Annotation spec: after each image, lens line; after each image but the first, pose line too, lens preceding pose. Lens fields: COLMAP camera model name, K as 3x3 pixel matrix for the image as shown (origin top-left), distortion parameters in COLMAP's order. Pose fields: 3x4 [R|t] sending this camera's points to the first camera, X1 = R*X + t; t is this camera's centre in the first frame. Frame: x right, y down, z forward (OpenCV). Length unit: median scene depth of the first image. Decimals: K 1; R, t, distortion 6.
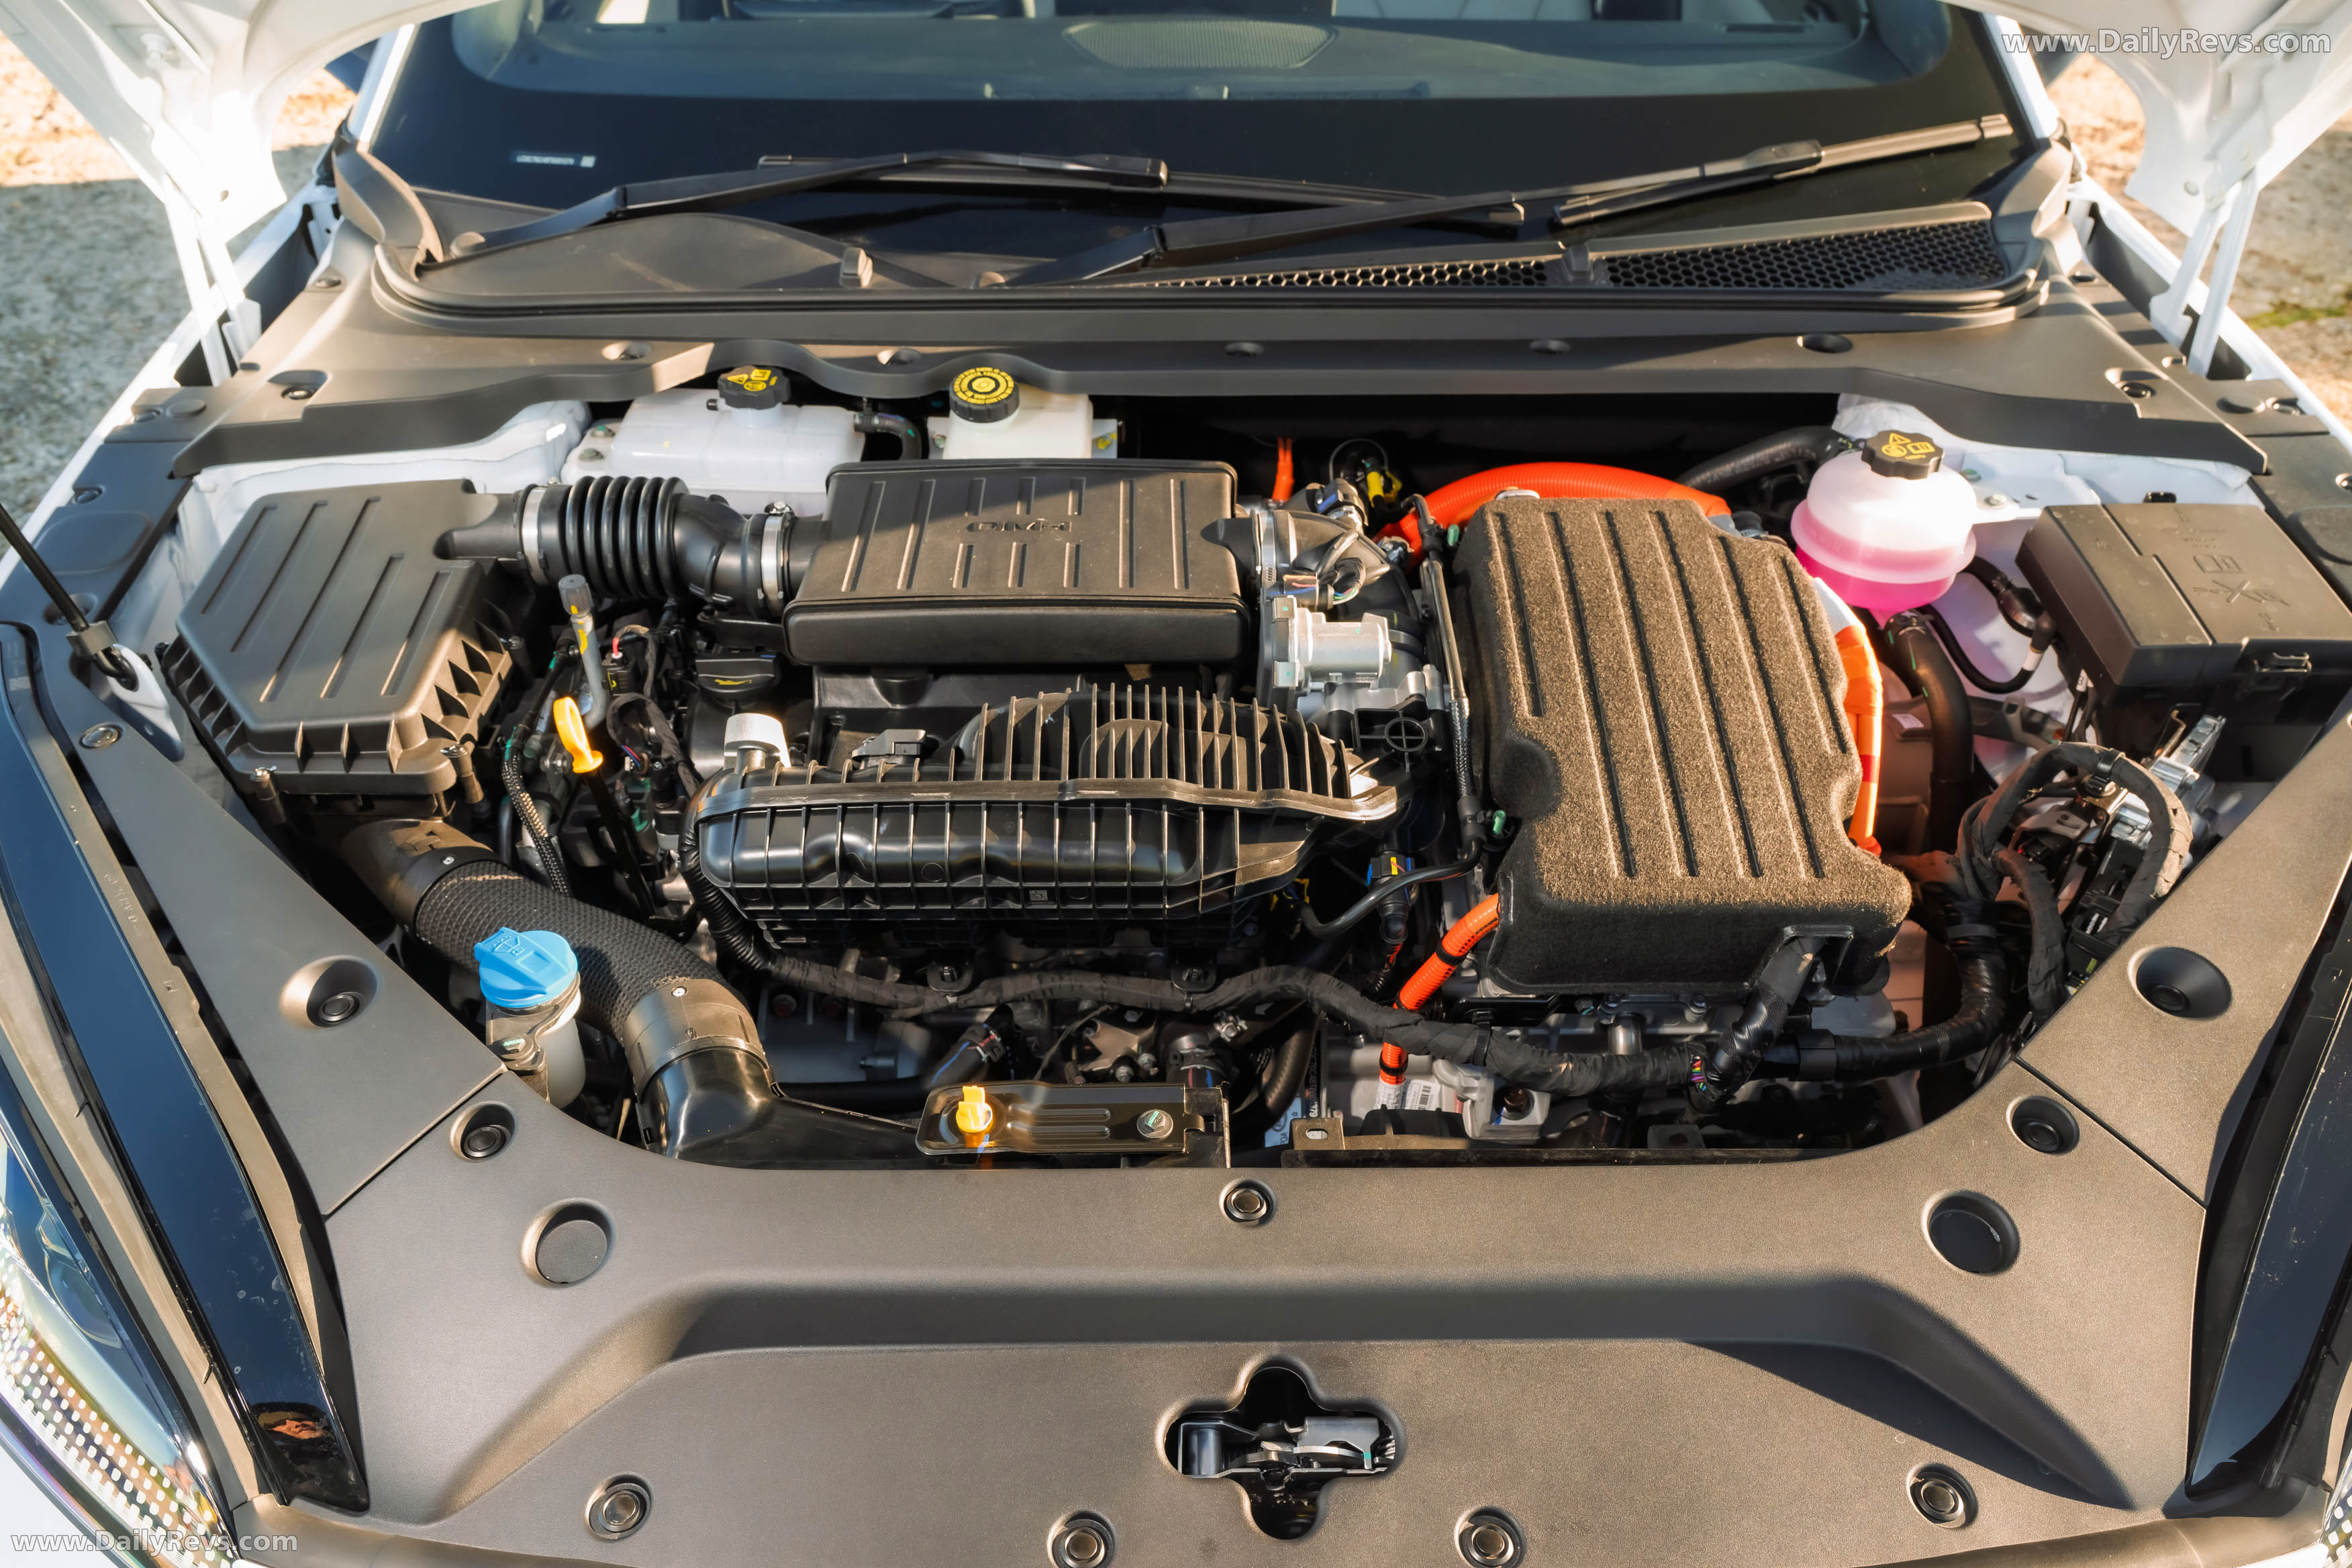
lens RADIAL K [[1773.5, 0, 1174.7], [0, 1773.5, 777.7], [0, 0, 1]] dist [0.013497, 0.007270]
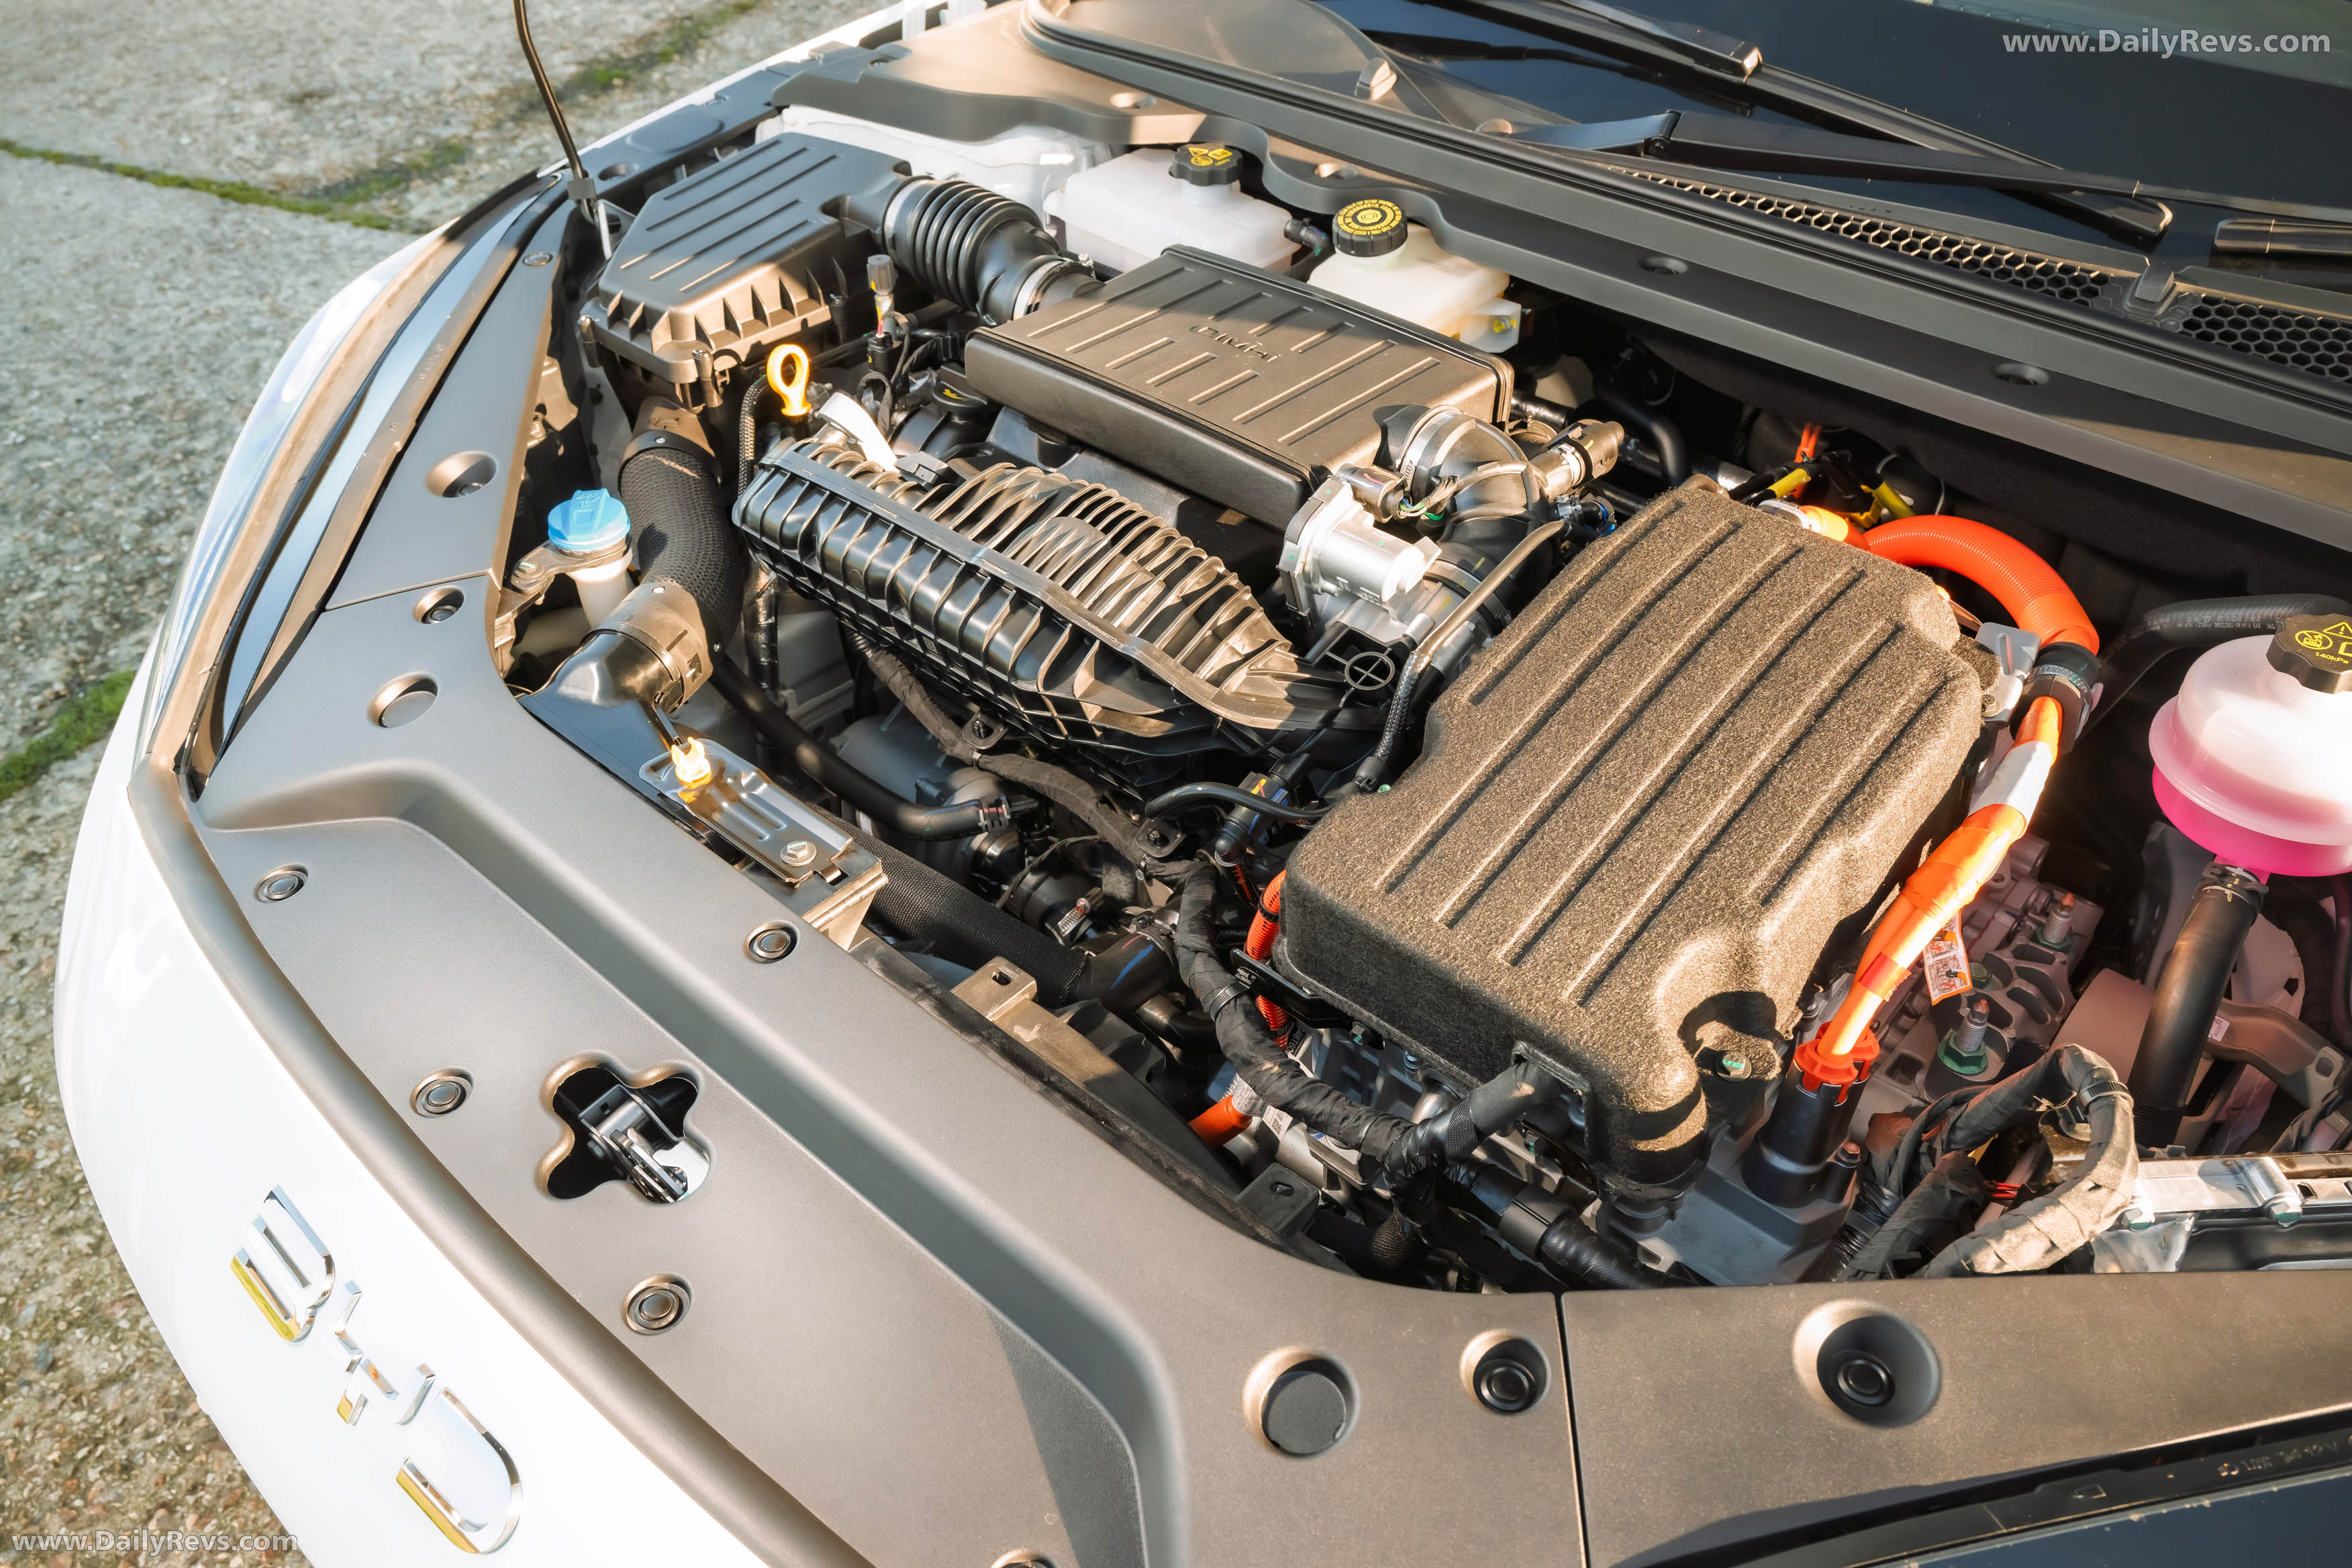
lens RADIAL K [[1911.9, 0, 1173.3], [0, 1911.9, 790.7], [0, 0, 1]] dist [0.007304, 0.003728]
pose [[0.712672, 0.424439, -0.558525, 0.504831], [-0.410142, 0.898036, 0.159106, -0.067696], [0.569106, 0.115684, 0.814085, 0.156840]]
